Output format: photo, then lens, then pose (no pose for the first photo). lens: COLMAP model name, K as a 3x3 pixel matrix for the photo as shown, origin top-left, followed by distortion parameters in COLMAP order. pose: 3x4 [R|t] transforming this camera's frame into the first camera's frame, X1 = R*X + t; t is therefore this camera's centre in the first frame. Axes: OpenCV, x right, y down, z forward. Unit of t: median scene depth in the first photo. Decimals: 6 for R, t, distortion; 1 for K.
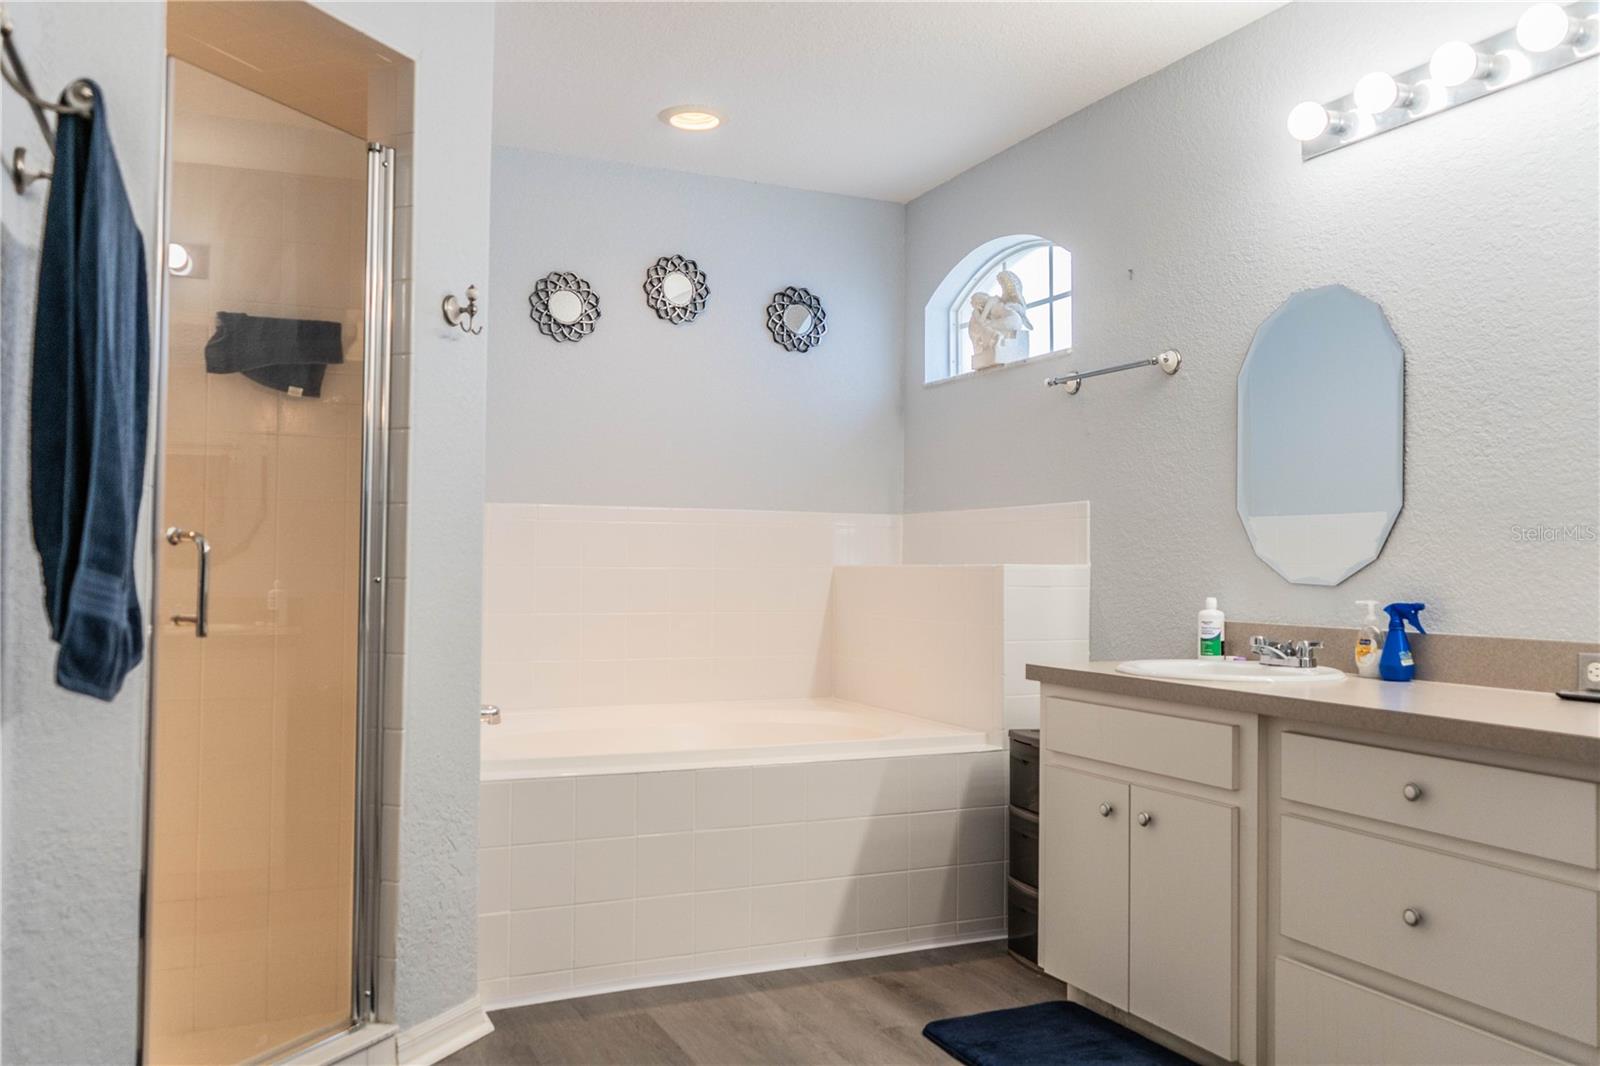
lens RADIAL K [[1276.3, 0, 799.2], [0, 1276.3, 535.0], [0, 0, 1]] dist [-0.013270, 0.017660]
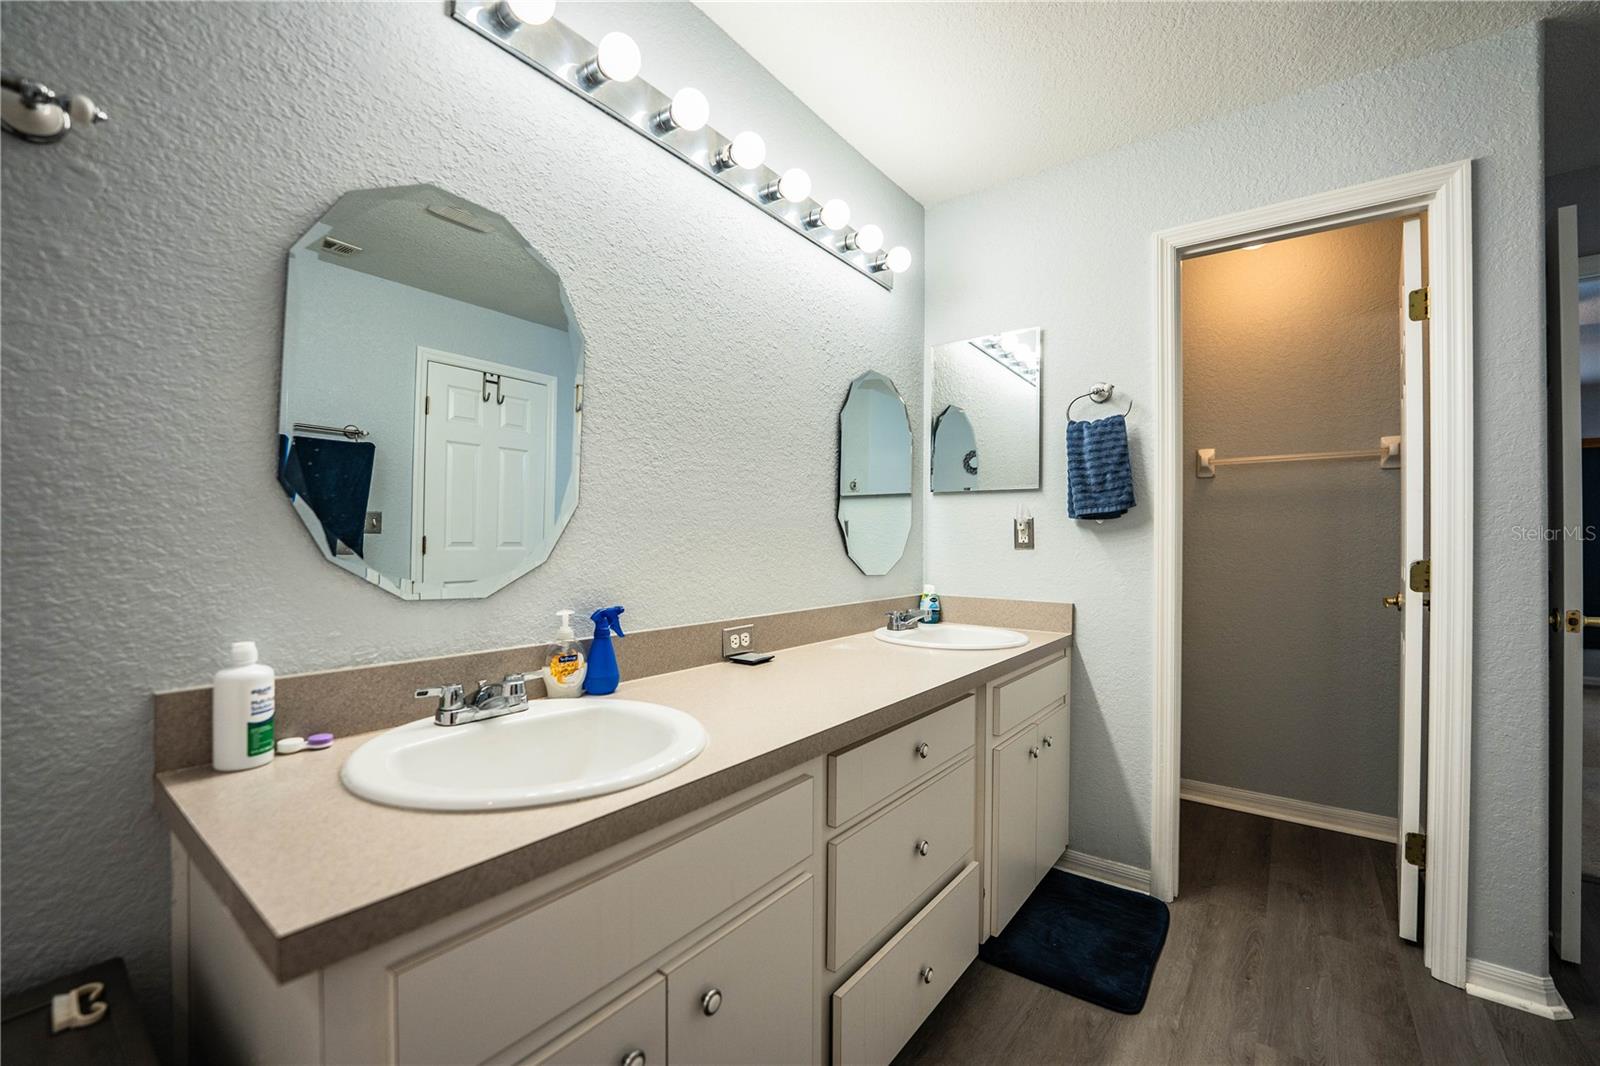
lens RADIAL K [[653.1, 0, 798.8], [0, 653.1, 538.4], [0, 0, 1]] dist [-0.021661, 0.002138]
pose [[-0.466271, -0.001229, 0.884641, -0.021194], [-0.028069, 0.999516, -0.013406, 0.003949], [-0.884197, -0.031082, -0.466080, 1.086075]]
